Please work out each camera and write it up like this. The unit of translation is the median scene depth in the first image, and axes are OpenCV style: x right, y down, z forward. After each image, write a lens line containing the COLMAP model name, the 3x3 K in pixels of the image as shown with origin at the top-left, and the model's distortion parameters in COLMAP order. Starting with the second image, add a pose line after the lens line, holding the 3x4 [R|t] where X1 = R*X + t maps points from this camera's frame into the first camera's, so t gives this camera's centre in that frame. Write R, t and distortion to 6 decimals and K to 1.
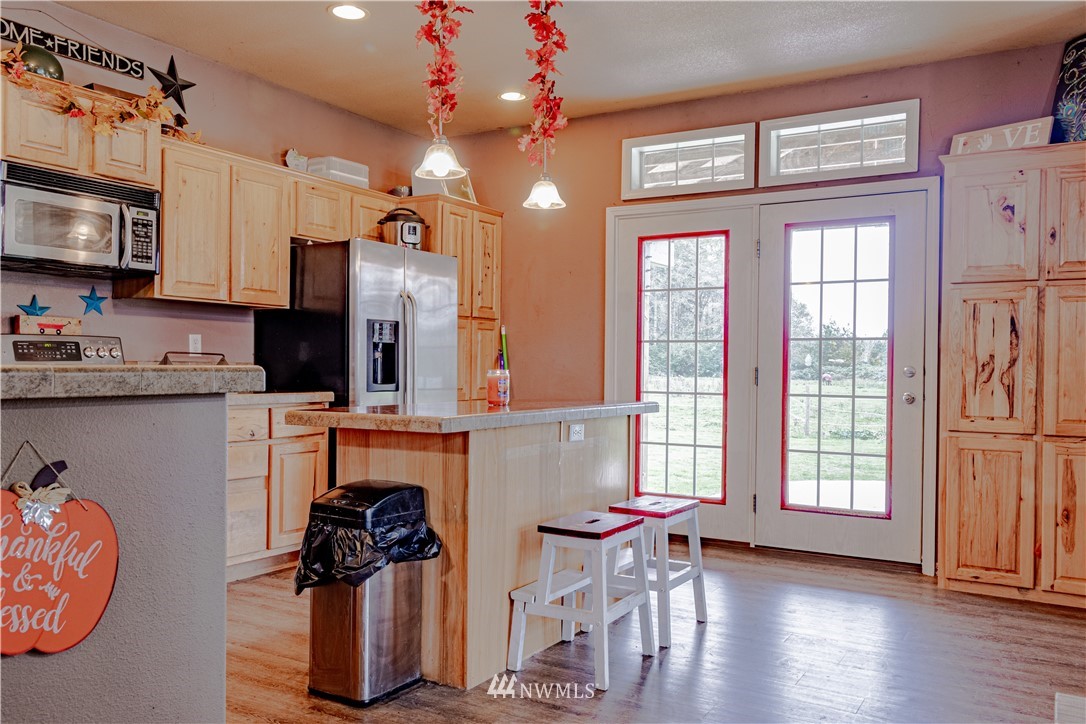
lens RADIAL K [[883.8, 0, 524.6], [0, 883.8, 367.0], [0, 0, 1]] dist [0.011662, 0.008377]
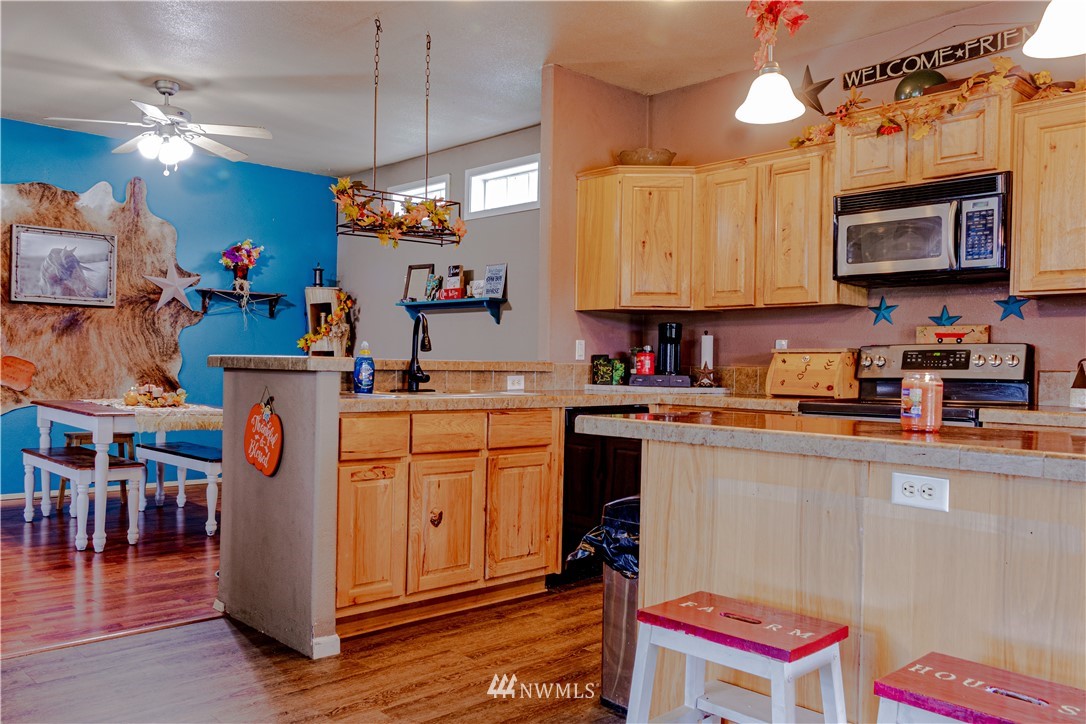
lens RADIAL K [[883.8, 0, 524.6], [0, 883.8, 367.0], [0, 0, 1]] dist [0.011662, 0.008377]
pose [[-0.257695, -0.013377, -0.966134, 0.555364], [-0.020279, 0.999759, -0.008433, 0.008167], [0.966013, 0.017419, -0.257904, 0.790321]]
